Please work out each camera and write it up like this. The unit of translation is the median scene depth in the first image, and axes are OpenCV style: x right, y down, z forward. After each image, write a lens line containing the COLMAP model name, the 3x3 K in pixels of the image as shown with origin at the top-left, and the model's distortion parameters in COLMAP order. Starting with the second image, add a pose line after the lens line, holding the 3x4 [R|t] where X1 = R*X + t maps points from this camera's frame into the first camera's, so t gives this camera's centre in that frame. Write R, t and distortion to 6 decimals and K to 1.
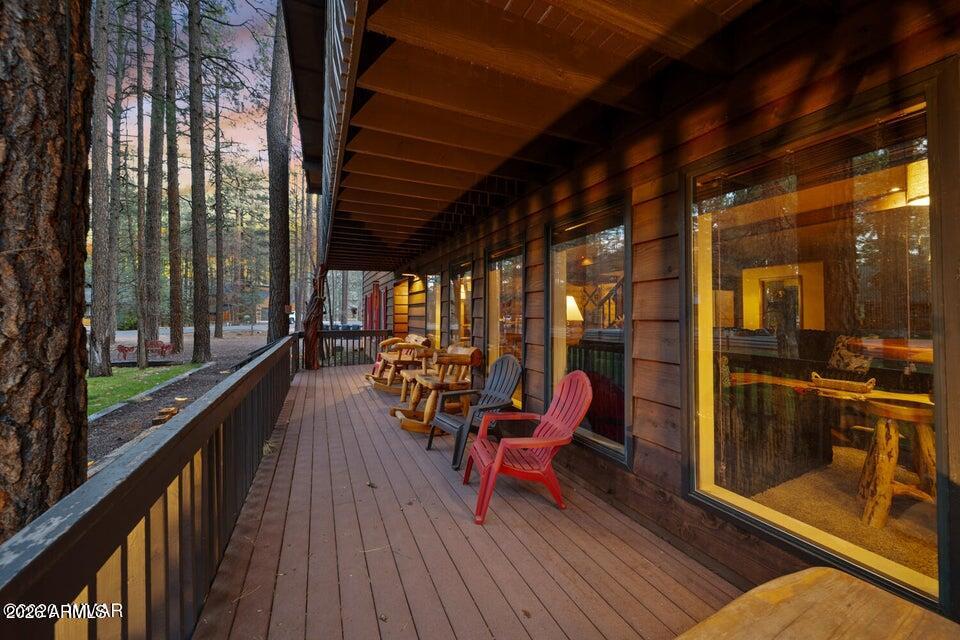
lens RADIAL K [[340.3, 0, 479.3], [0, 340.3, 311.4], [0, 0, 1]] dist [0.000397, -0.000001]
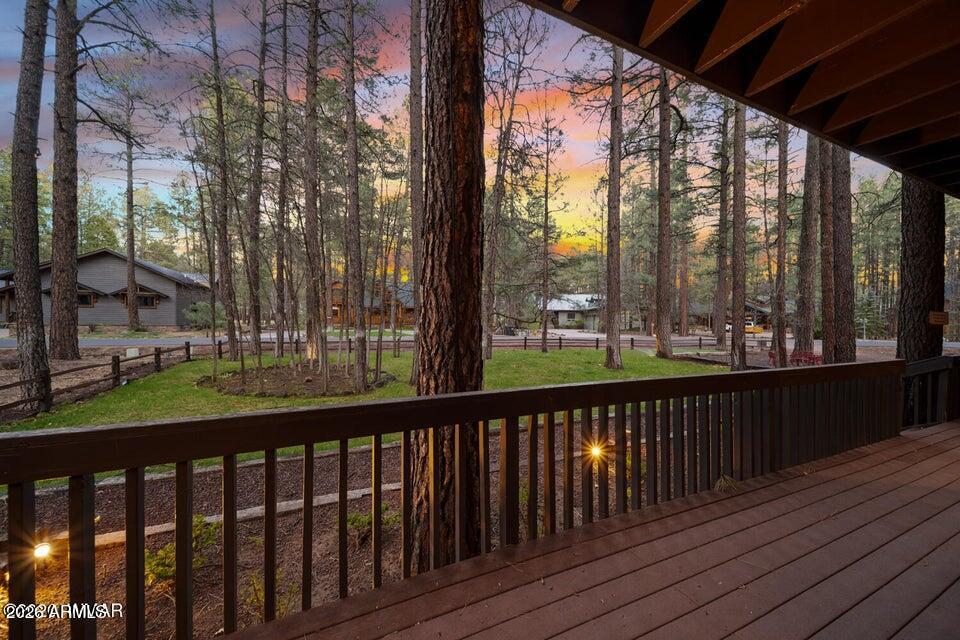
lens RADIAL K [[351.9, 0, 480.2], [0, 351.9, 323.9], [0, 0, 1]] dist [0.000668, 0.000092]
pose [[-0.009207, 0.008327, -0.999923, 0.350201], [0.001078, 0.999965, 0.008318, 0.012600], [0.999957, -0.001002, -0.009215, 0.662044]]
